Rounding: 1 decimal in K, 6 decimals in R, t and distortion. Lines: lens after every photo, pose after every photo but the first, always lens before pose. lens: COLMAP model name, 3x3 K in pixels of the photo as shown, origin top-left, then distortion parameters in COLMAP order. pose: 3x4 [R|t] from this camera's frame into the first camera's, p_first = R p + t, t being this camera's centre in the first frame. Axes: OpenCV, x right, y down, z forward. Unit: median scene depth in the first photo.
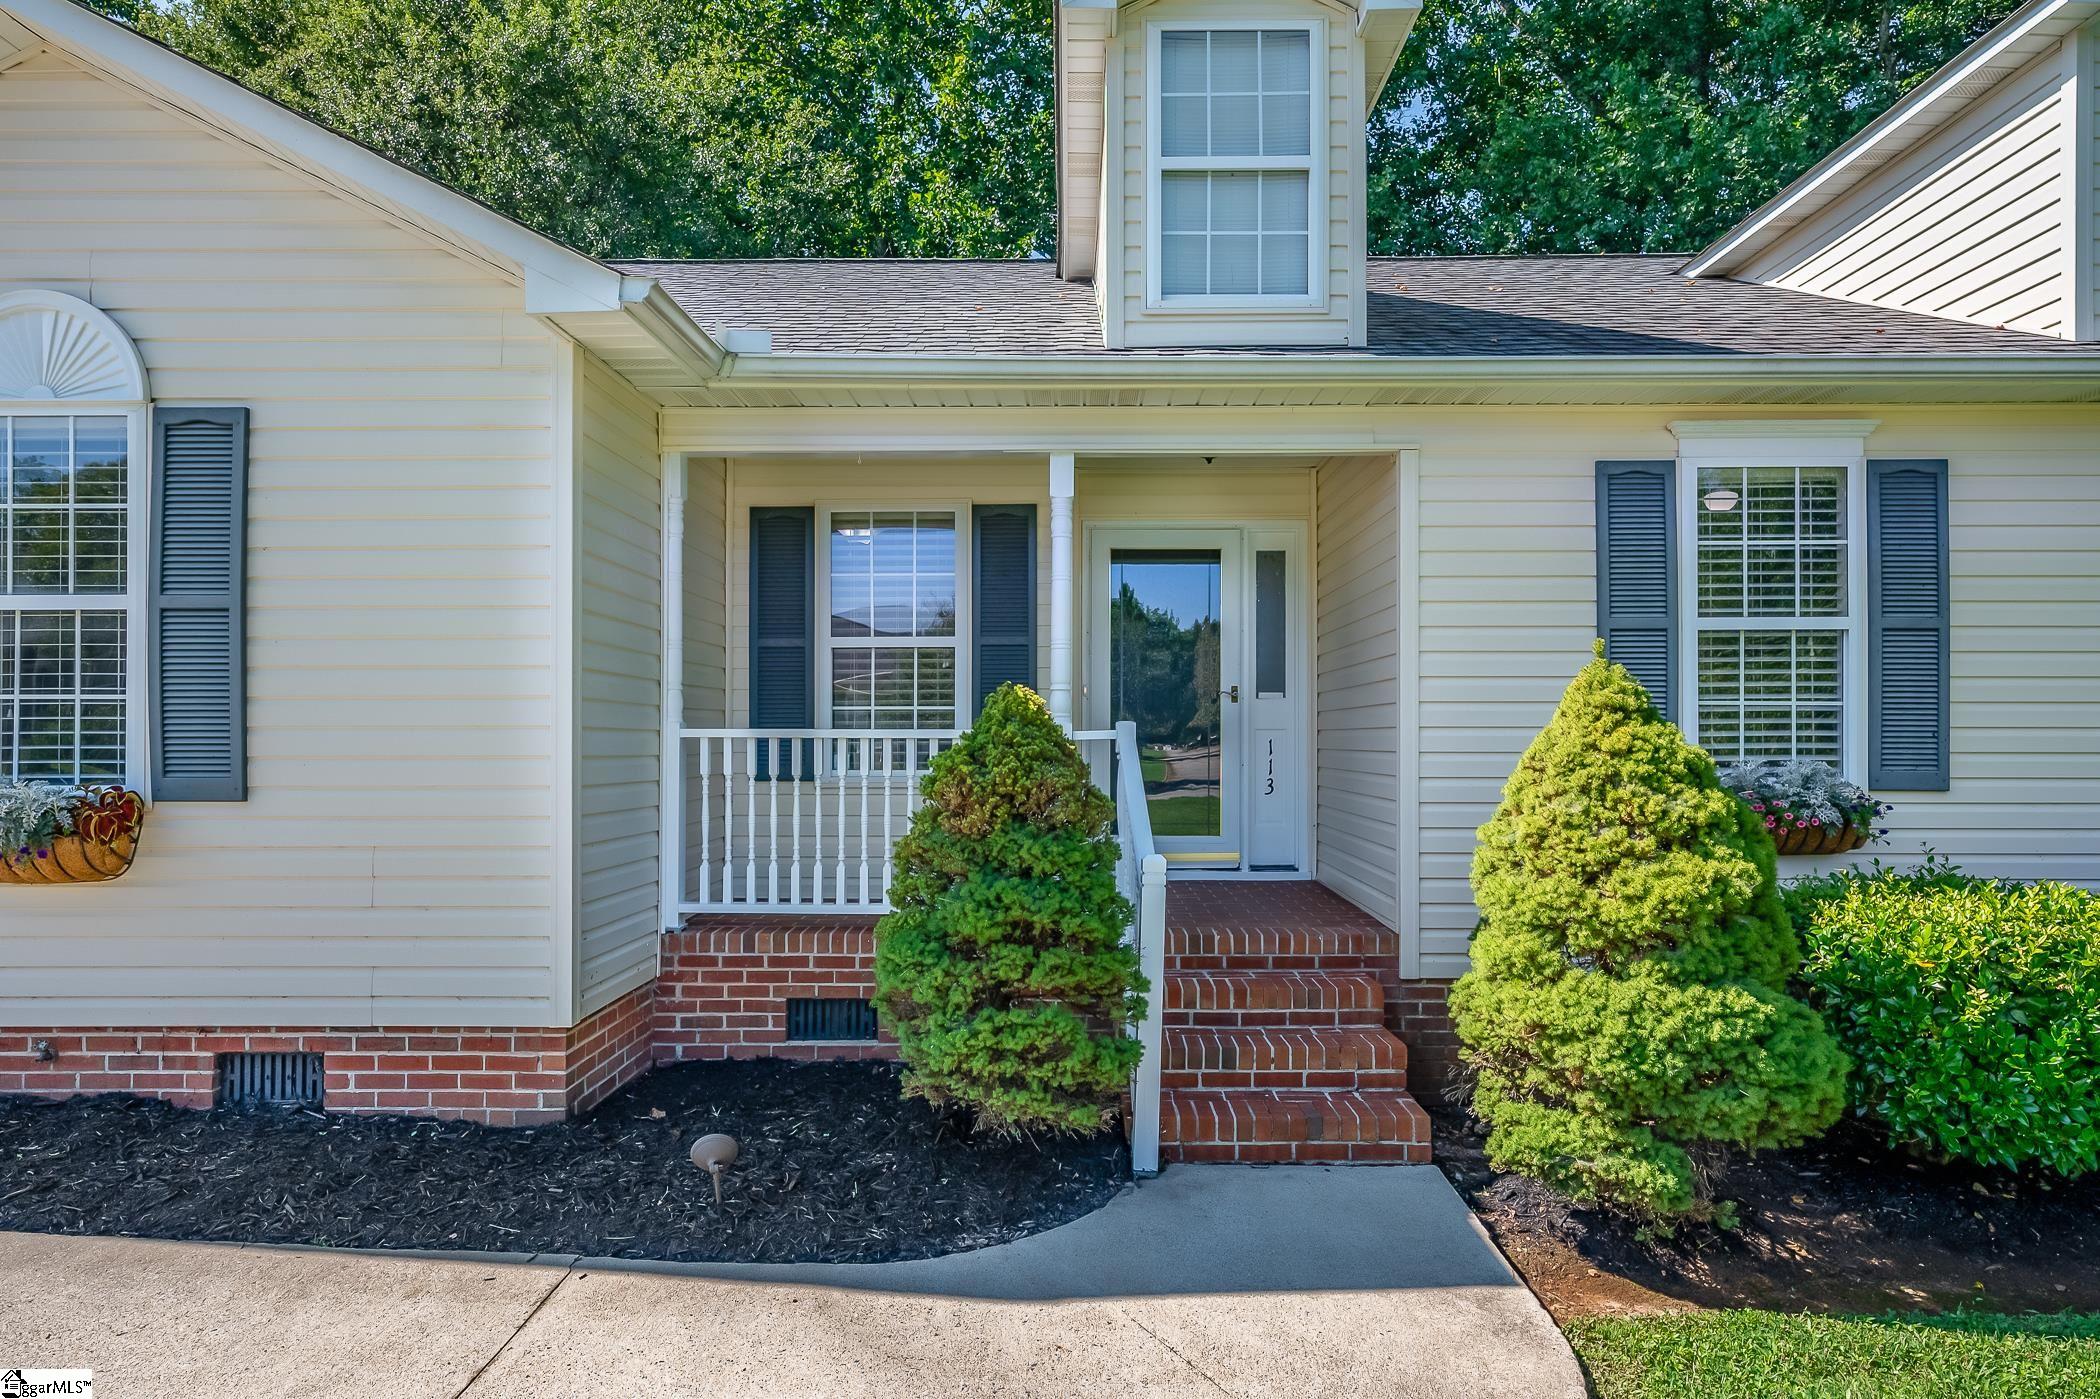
lens RADIAL K [[1221.3, 0, 1053.0], [0, 1221.3, 712.6], [0, 0, 1]] dist [0.013060, 0.003424]
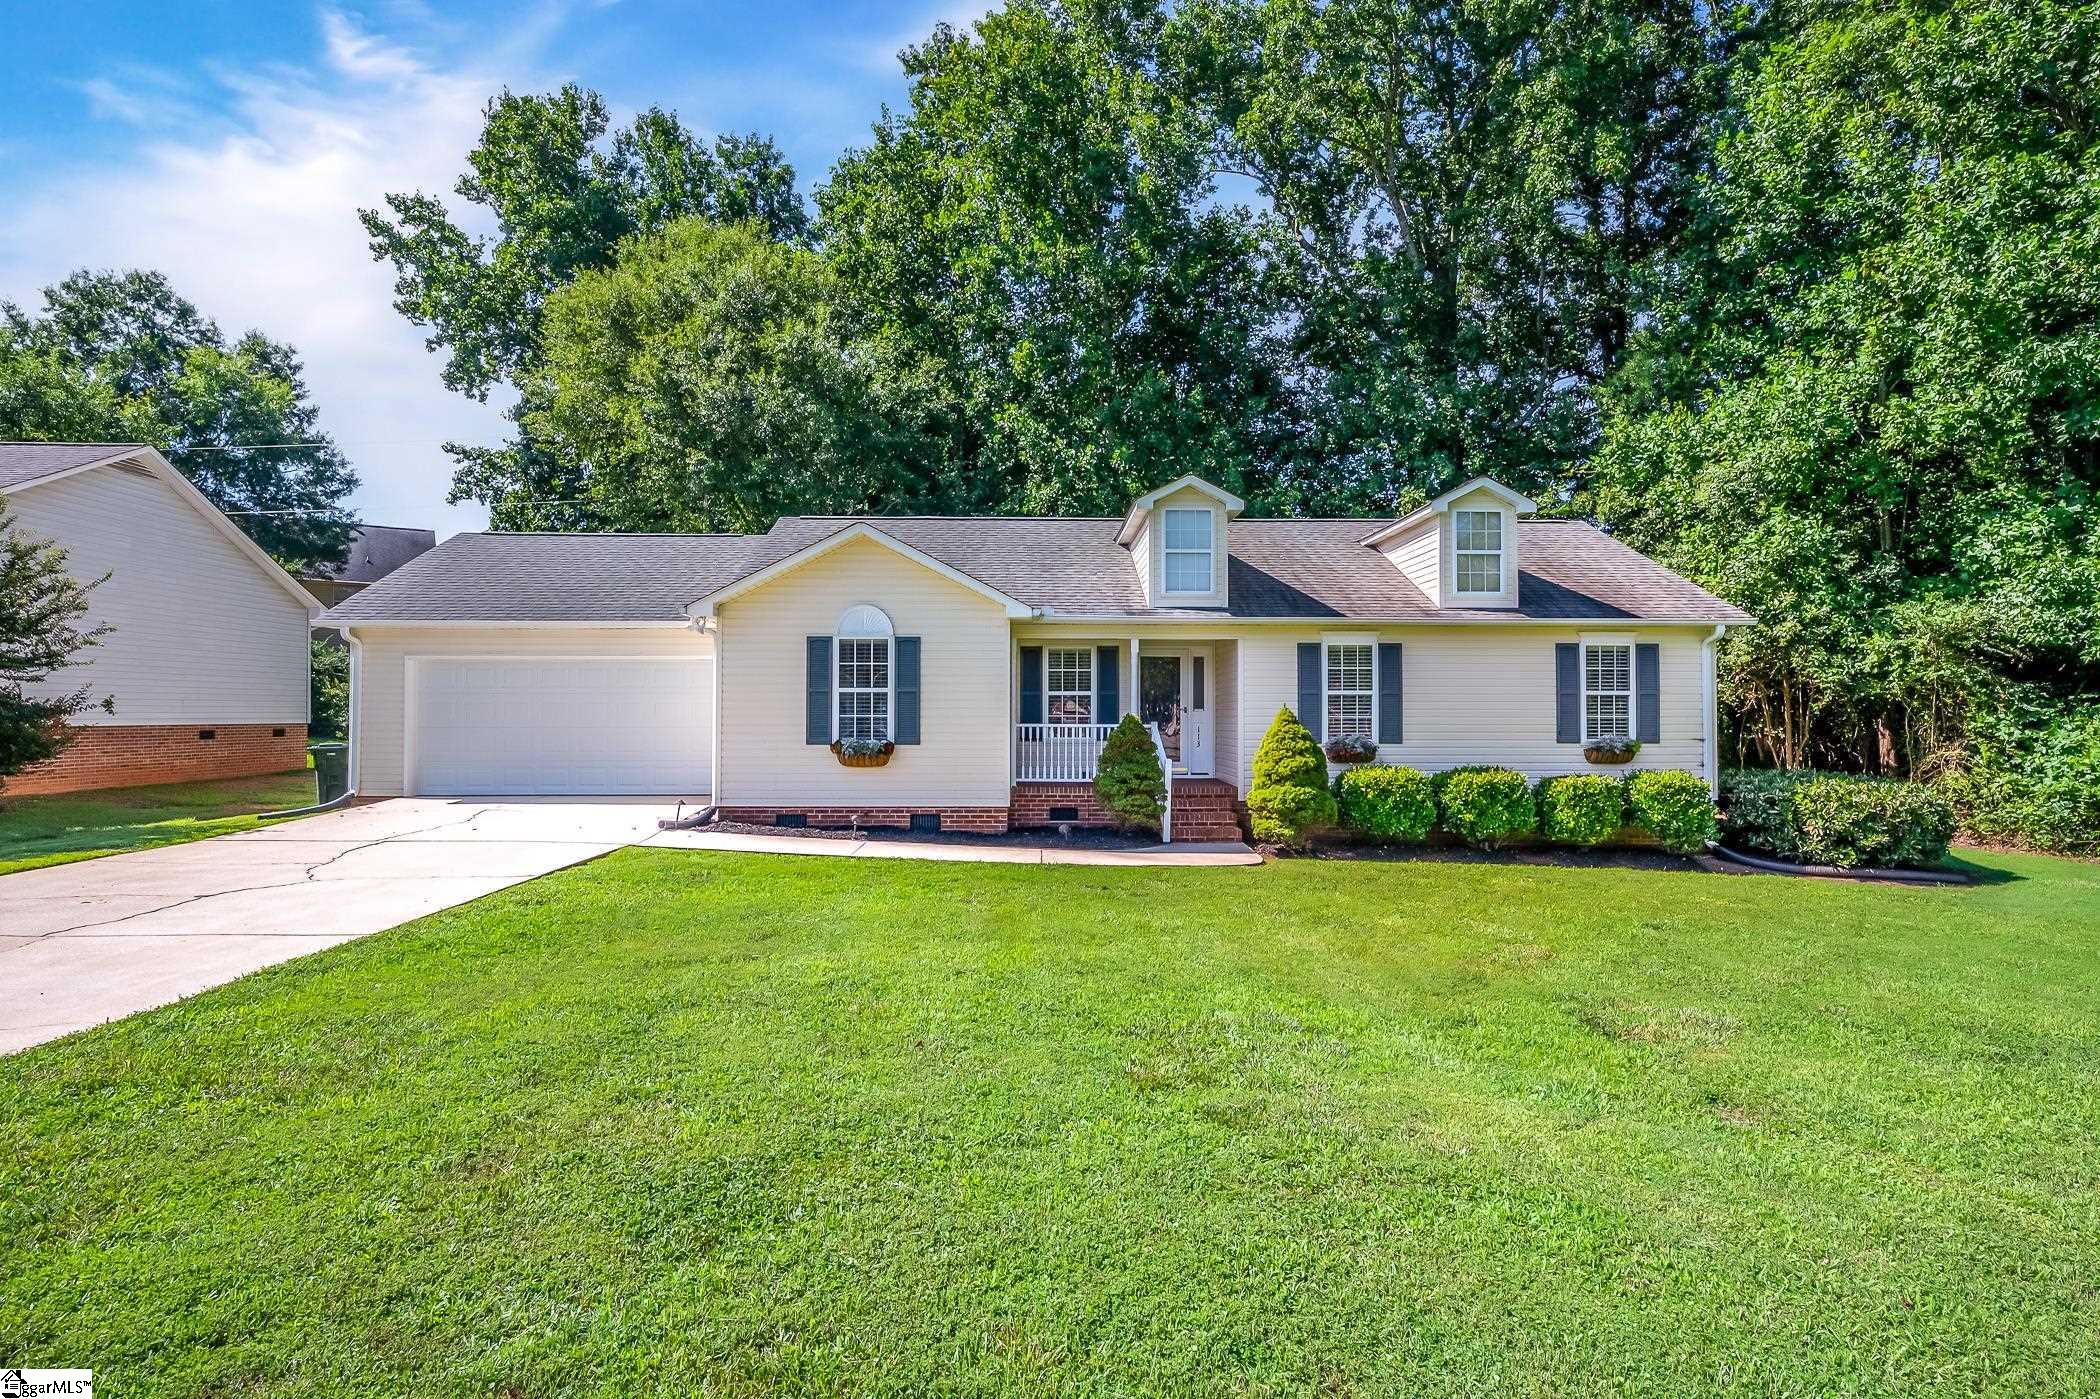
lens RADIAL K [[854.6, 0, 1062.9], [0, 854.6, 697.8], [0, 0, 1]] dist [0.002195, -0.000256]
pose [[0.999768, 0.001951, 0.021473, -0.282978], [-0.001858, 0.999989, -0.004379, -0.056804], [-0.021481, 0.004338, 0.999760, -1.540448]]
